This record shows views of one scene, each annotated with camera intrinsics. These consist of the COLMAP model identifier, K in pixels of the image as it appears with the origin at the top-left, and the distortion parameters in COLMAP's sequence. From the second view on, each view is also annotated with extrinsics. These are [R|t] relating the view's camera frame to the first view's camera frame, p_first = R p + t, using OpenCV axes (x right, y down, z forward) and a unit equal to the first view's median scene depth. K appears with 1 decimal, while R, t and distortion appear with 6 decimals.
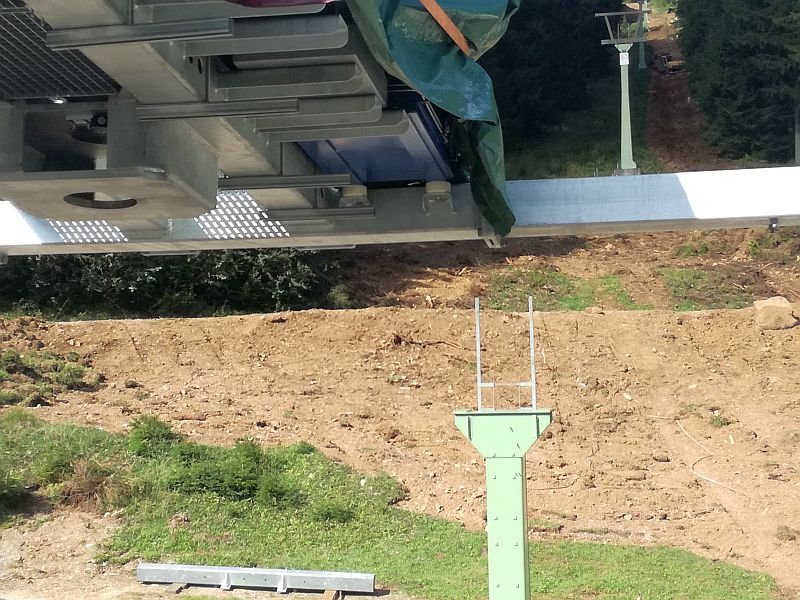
lens RADIAL K [[1491.5, 0, 400.0], [0, 1491.5, 300.0], [0, 0, 1]] dist [0.140804, -0.076020]
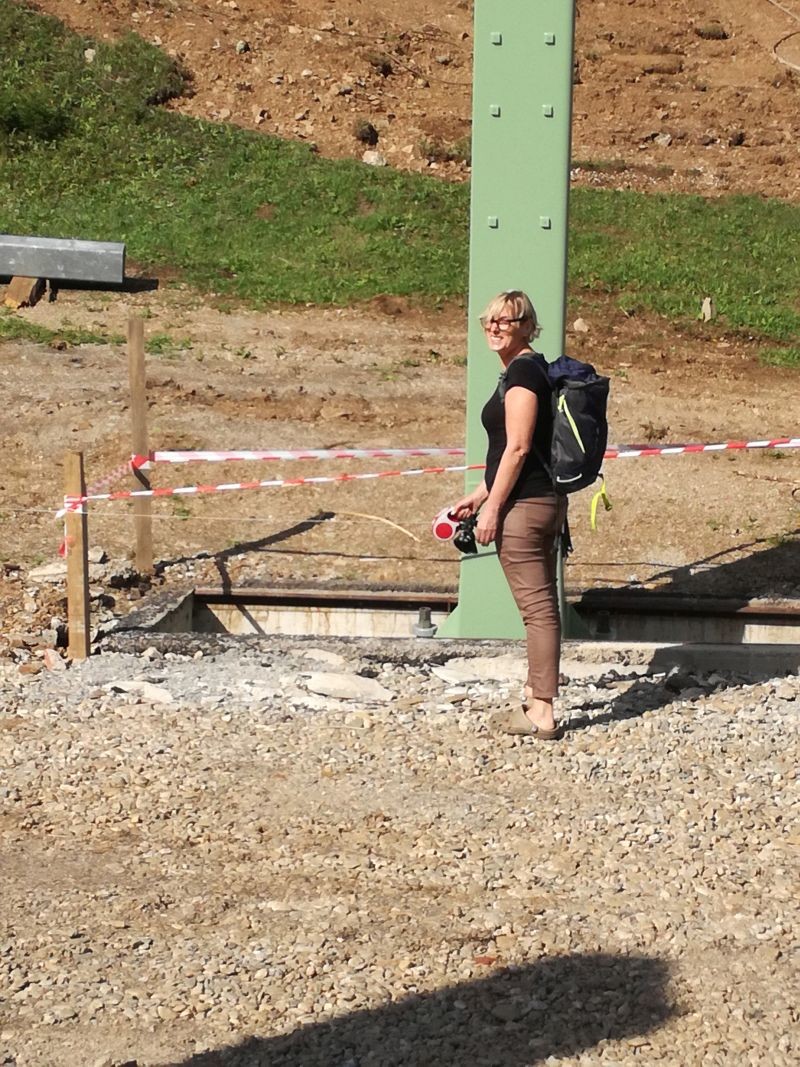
lens RADIAL K [[2464.3, 0, 400.0], [0, 2464.3, 533.5], [0, 0, 1]] dist [0.238720, -0.327280]
pose [[0.993694, 0.003441, 0.112071, -0.016049], [-0.033002, 0.964229, 0.263009, 0.061652], [-0.107157, -0.265049, 0.958262, 0.231852]]
